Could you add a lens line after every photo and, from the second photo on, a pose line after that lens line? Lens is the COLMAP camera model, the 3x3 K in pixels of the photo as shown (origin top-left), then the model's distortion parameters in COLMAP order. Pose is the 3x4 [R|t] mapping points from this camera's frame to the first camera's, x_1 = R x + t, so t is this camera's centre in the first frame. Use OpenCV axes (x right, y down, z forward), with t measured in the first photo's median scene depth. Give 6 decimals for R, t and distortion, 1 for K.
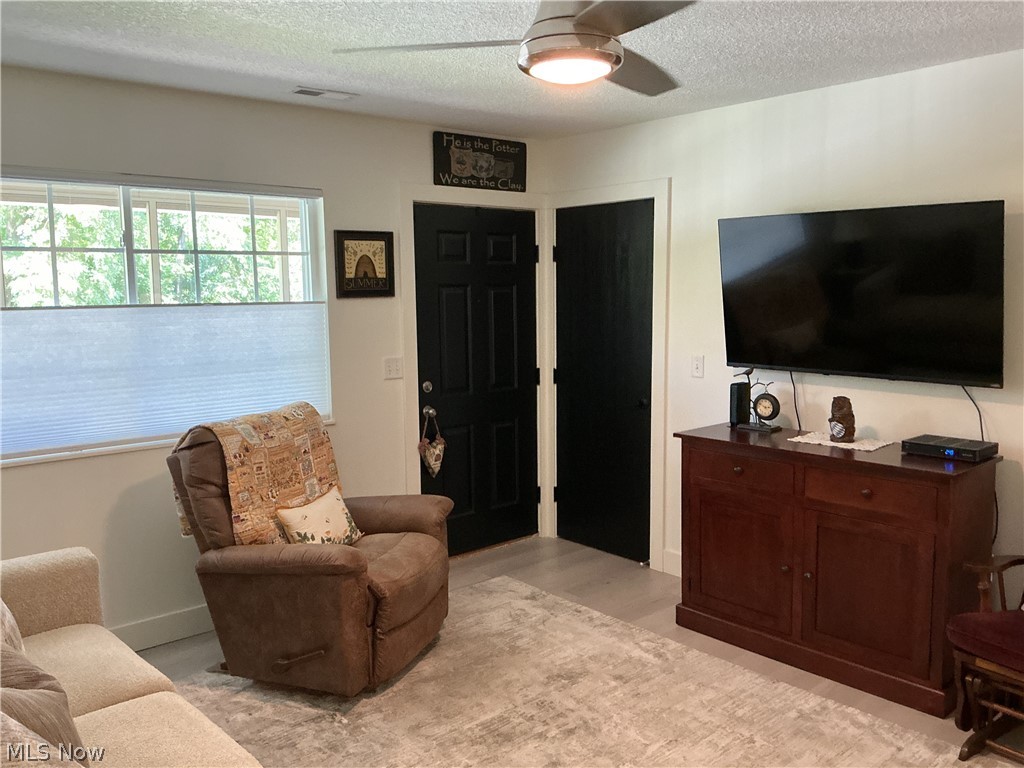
lens RADIAL K [[838.5, 0, 508.4], [0, 838.5, 382.6], [0, 0, 1]] dist [0.055545, -0.117703]
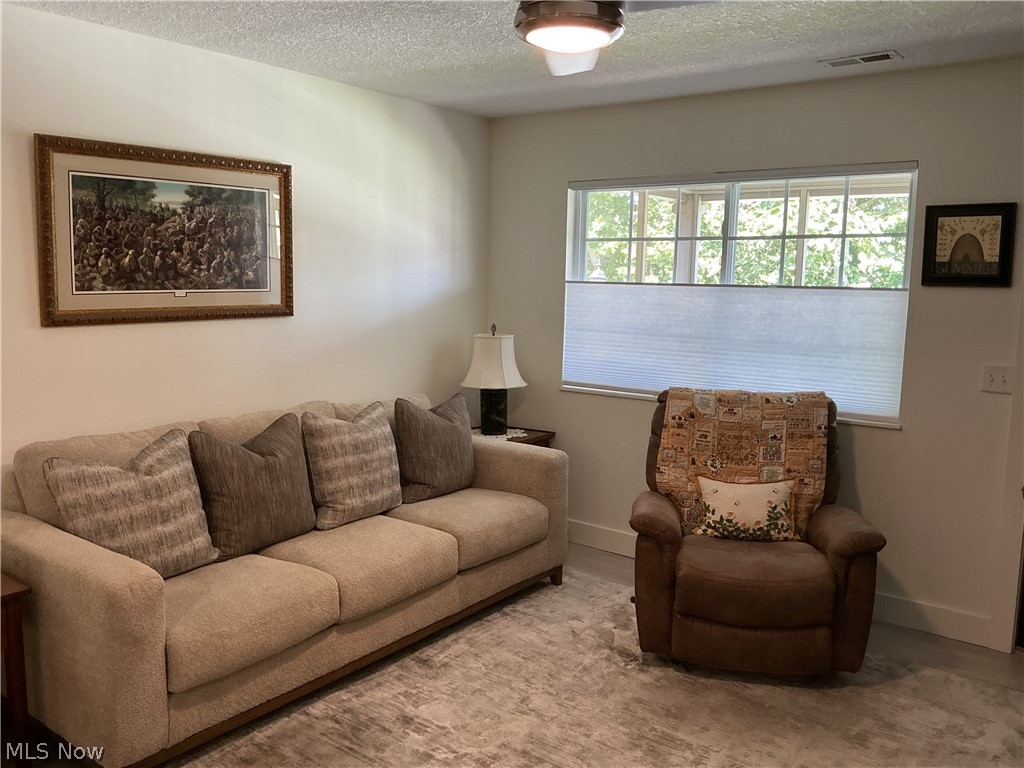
lens RADIAL K [[838.5, 0, 507.4], [0, 838.5, 385.0], [0, 0, 1]] dist [0.055545, -0.117703]
pose [[0.182861, 0.144091, -0.972522, 0.625891], [-0.129247, 0.984139, 0.121511, -0.055677], [0.974606, 0.103476, 0.198584, 0.470432]]
